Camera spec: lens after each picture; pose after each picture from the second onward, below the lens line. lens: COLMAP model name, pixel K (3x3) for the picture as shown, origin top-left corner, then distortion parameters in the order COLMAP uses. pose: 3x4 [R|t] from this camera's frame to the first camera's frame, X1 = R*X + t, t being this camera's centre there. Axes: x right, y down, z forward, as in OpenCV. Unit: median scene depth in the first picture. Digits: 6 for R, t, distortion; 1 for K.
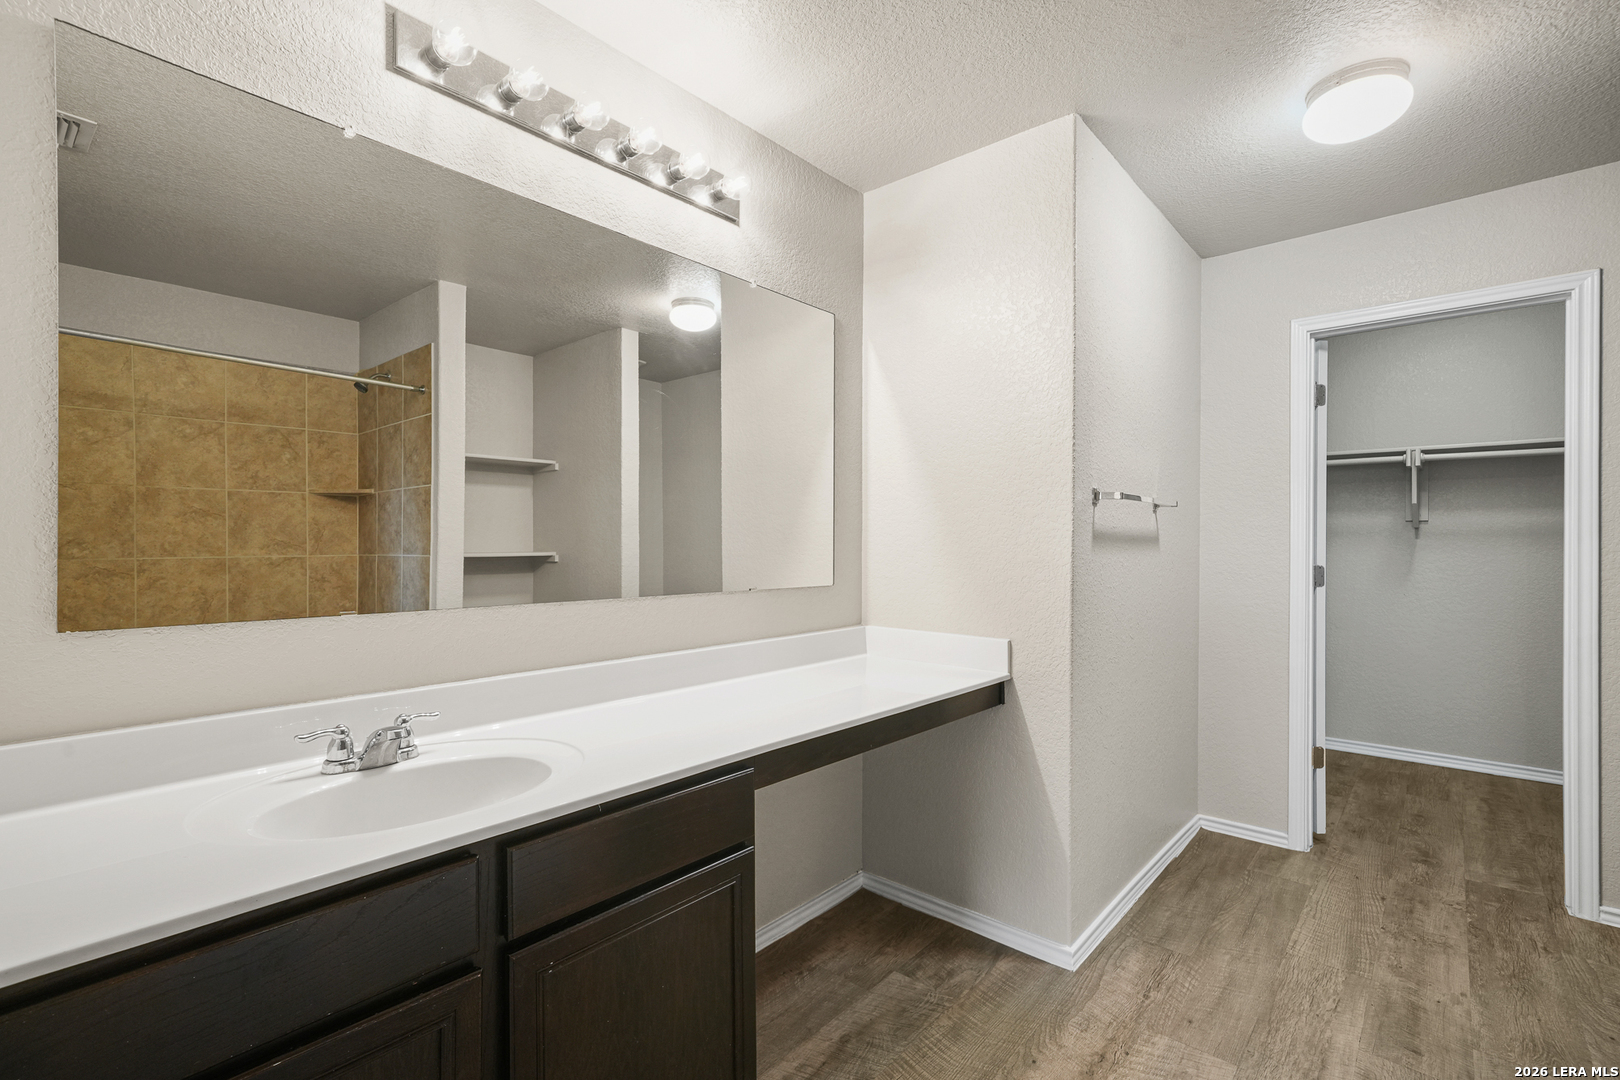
lens RADIAL K [[748.9, 0, 811.6], [0, 748.9, 541.3], [0, 0, 1]] dist [0.005687, 0.007202]
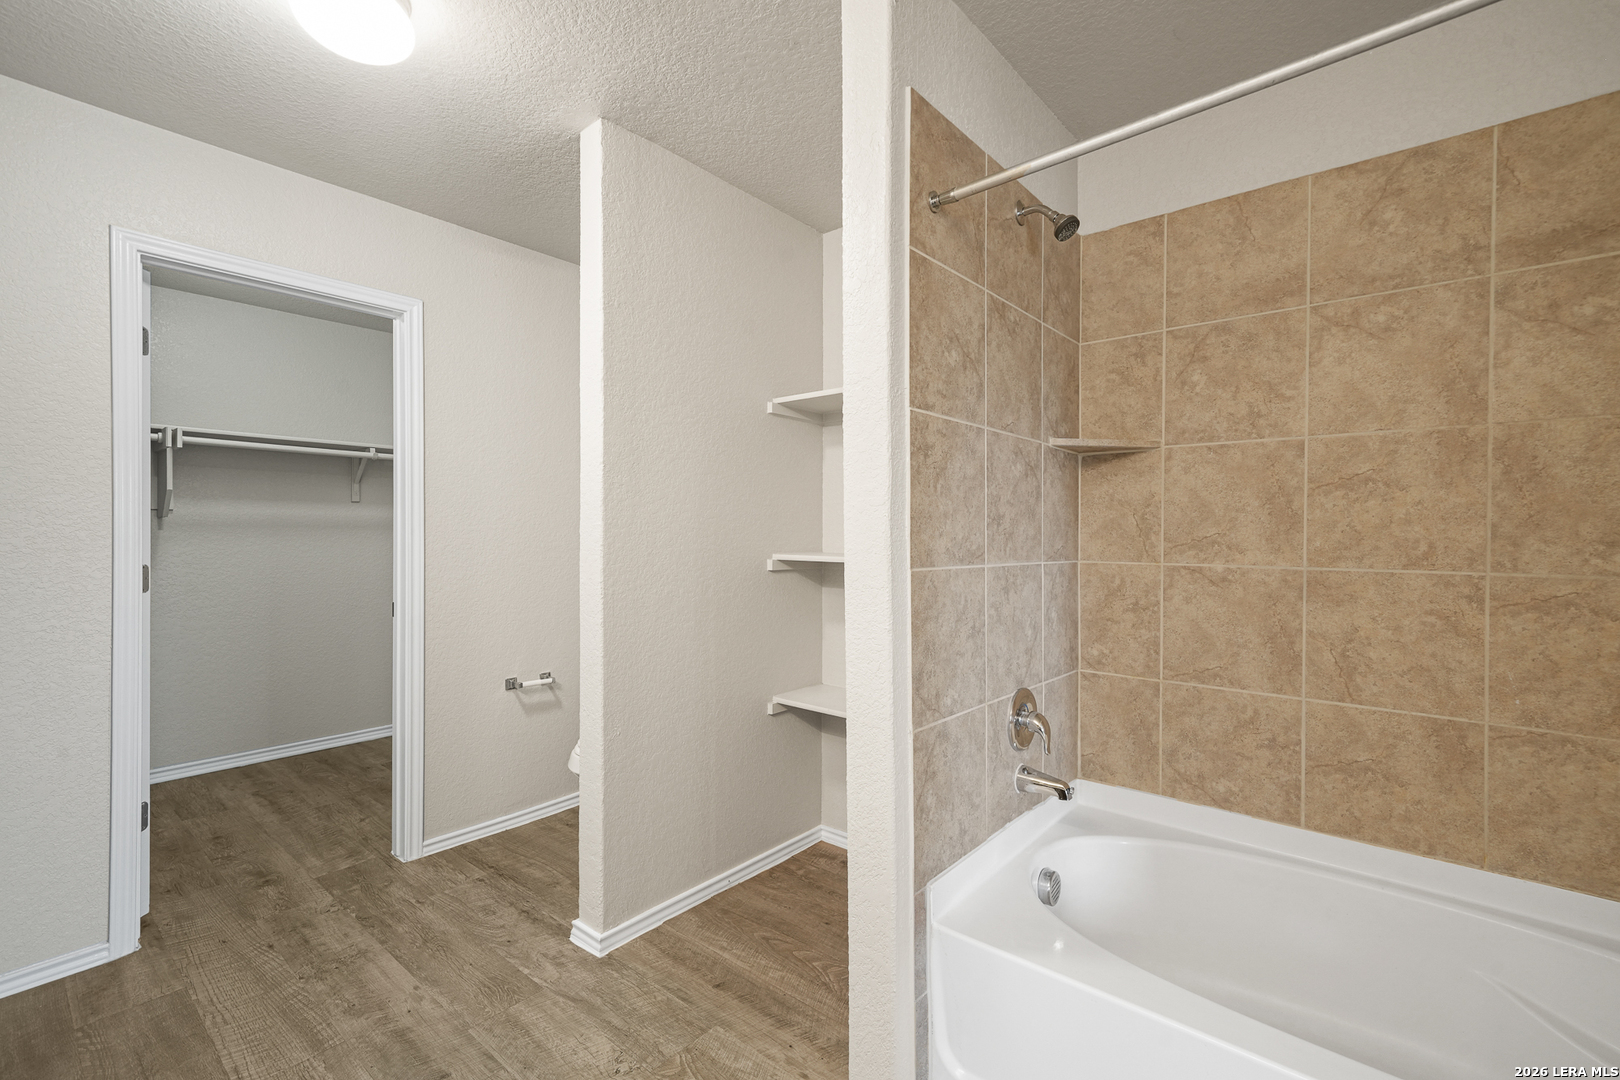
lens RADIAL K [[682.1, 0, 813.4], [0, 682.1, 567.2], [0, 0, 1]] dist [0.006648, -0.000178]
pose [[-0.031863, -0.040493, 0.998672, -0.039454], [-0.011404, 0.999129, 0.040148, -0.003354], [-0.999427, -0.010110, -0.032297, 0.444545]]
